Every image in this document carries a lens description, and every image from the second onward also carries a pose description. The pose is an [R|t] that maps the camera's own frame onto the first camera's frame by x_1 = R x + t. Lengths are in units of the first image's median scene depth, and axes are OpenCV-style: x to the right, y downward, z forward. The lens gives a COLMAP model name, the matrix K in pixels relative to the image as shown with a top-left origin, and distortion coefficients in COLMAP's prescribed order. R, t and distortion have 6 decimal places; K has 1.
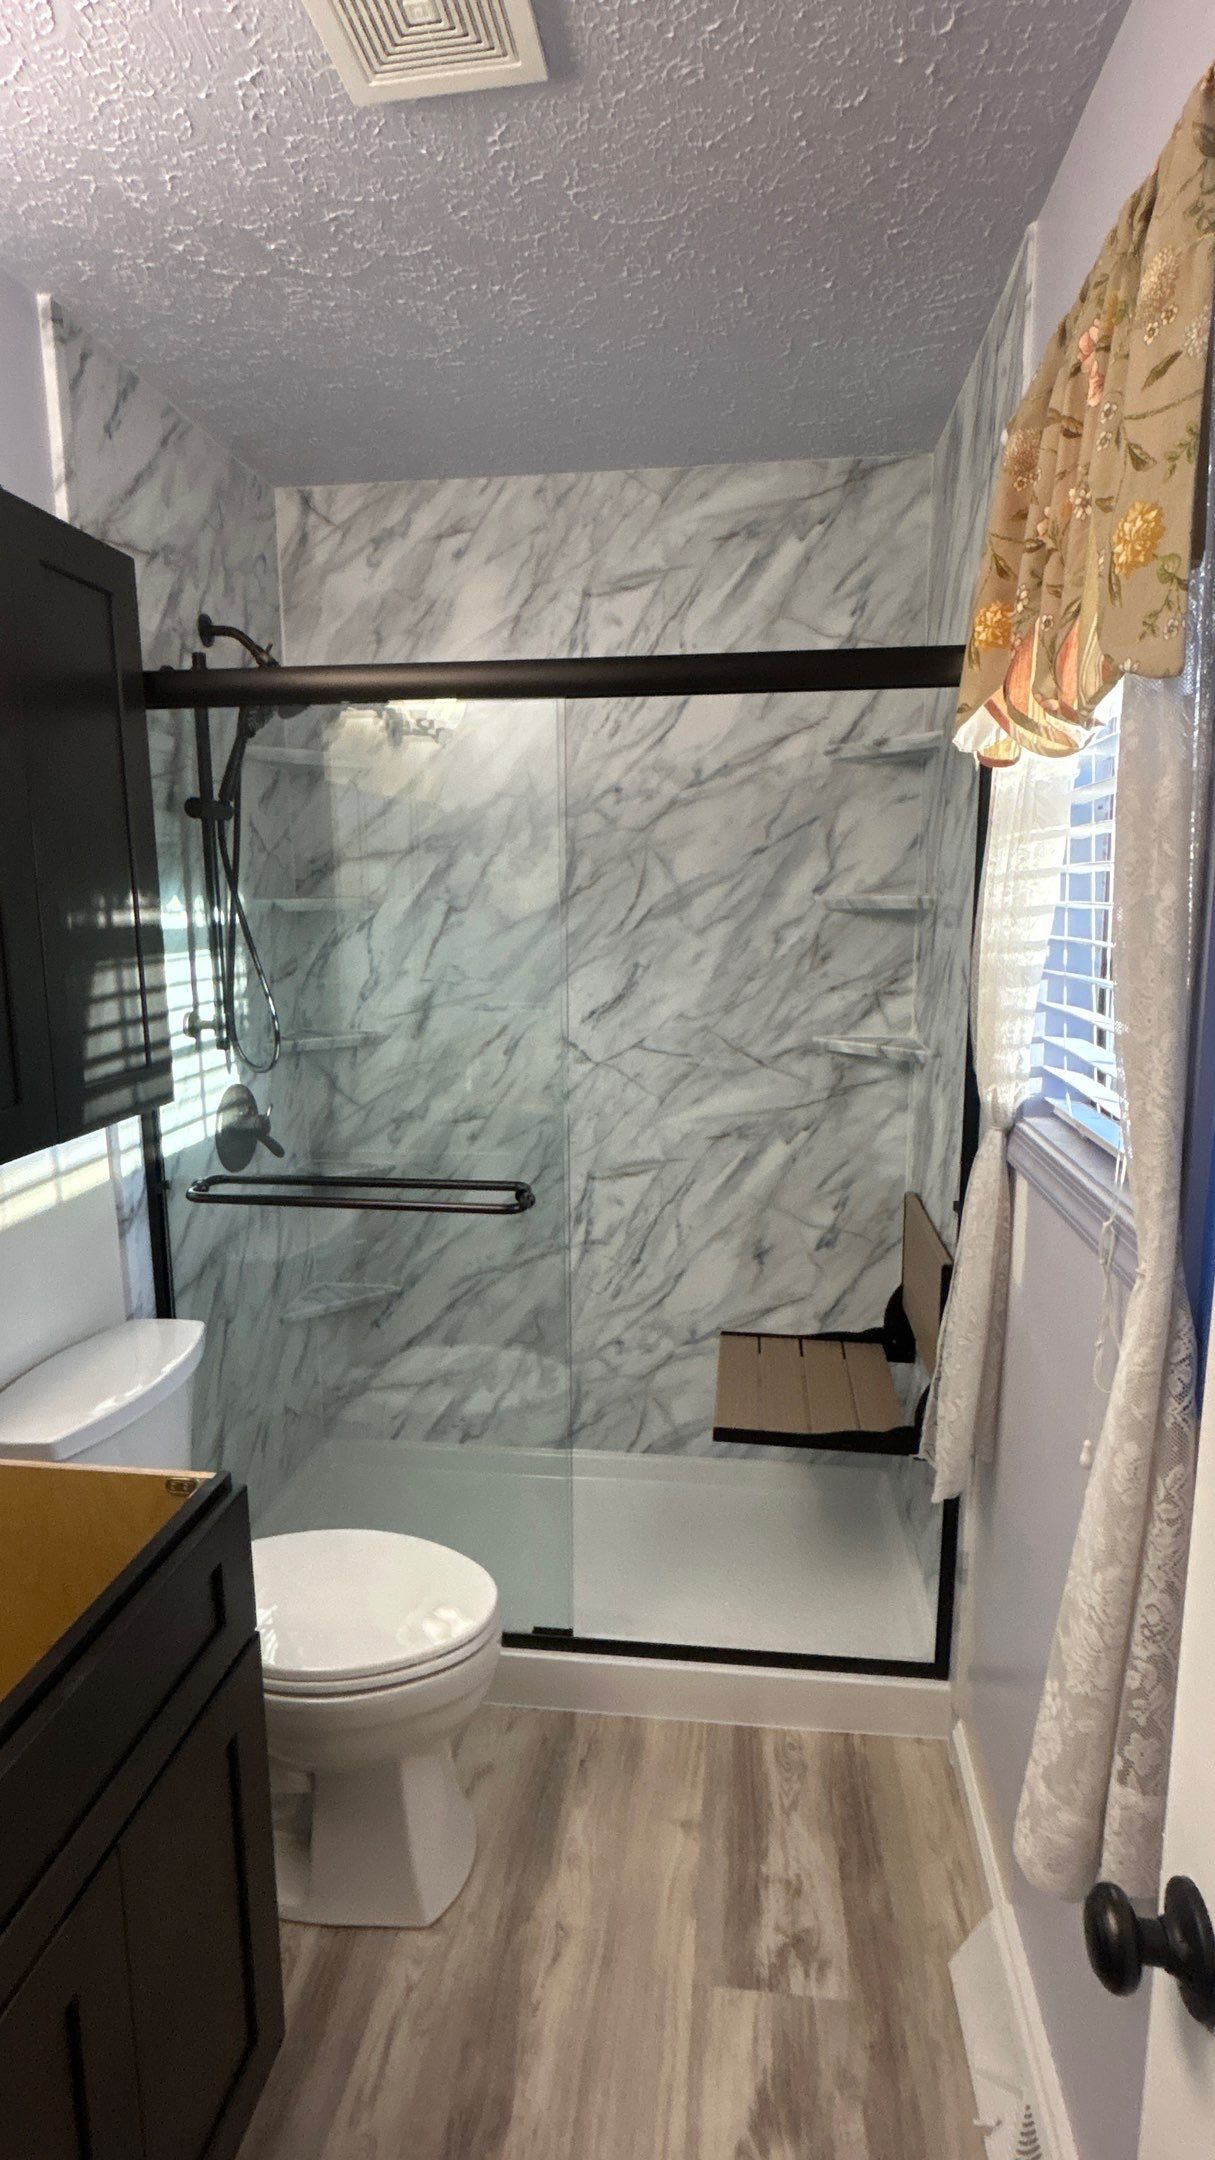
lens RADIAL K [[1120.7, 0, 613.9], [0, 1120.7, 1079.6], [0, 0, 1]] dist [-0.002452, -0.002200]
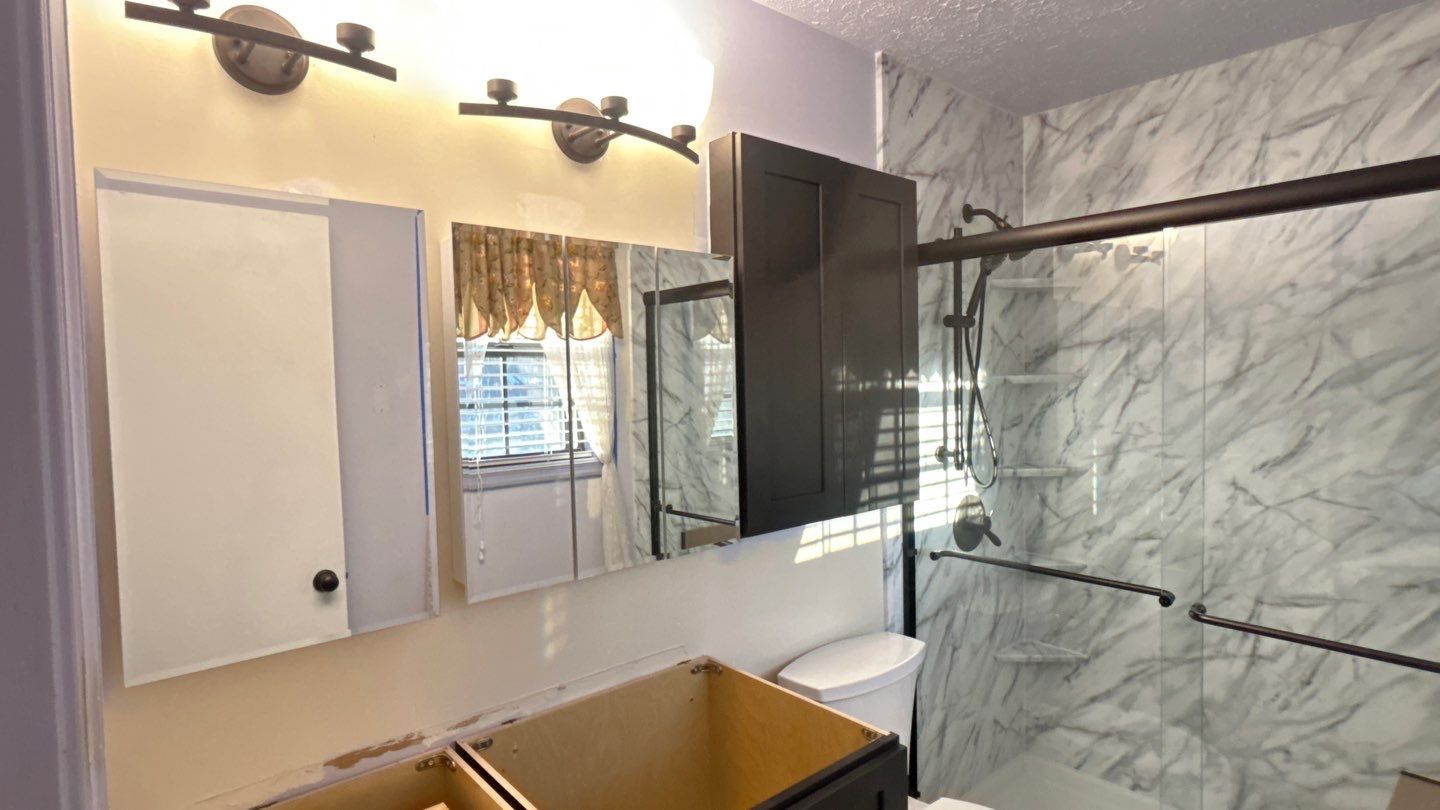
lens RADIAL K [[737.0, 0, 720.0], [0, 737.0, 405.0], [0, 0, 1]] dist [-0.010918, 0.010632]
pose [[0.743678, 0.016910, -0.668324, 0.077105], [-0.097092, 0.991813, -0.082944, -0.000218], [0.661450, 0.126572, 0.739232, 0.004279]]
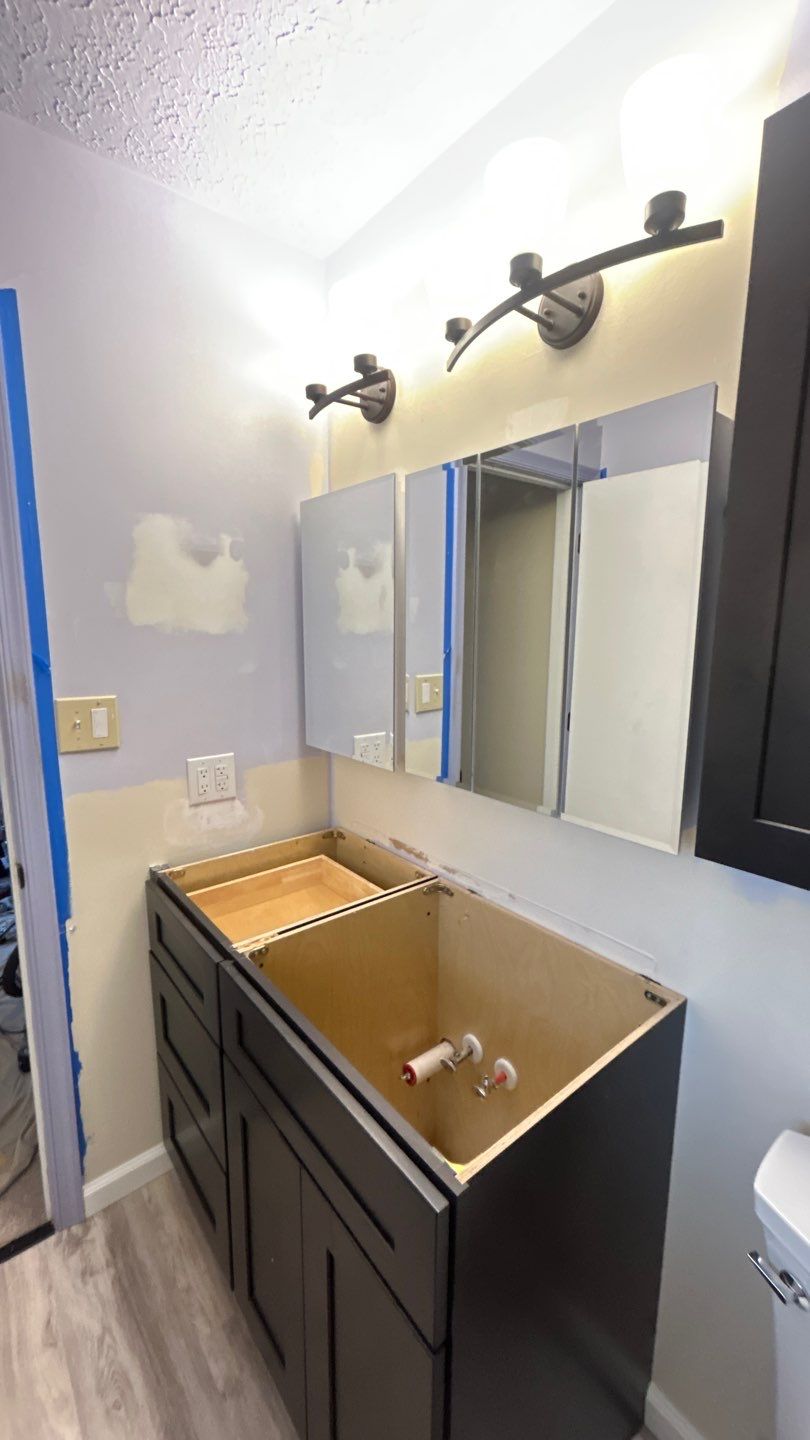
lens RADIAL K [[581.7, 0, 406.9], [0, 581.7, 719.7], [0, 0, 1]] dist [-0.001691, -0.000249]
pose [[-0.687440, 0.117208, -0.716720, -0.005115], [-0.128173, 0.951818, 0.278592, -0.080812], [0.714841, 0.283380, -0.639296, 0.580812]]
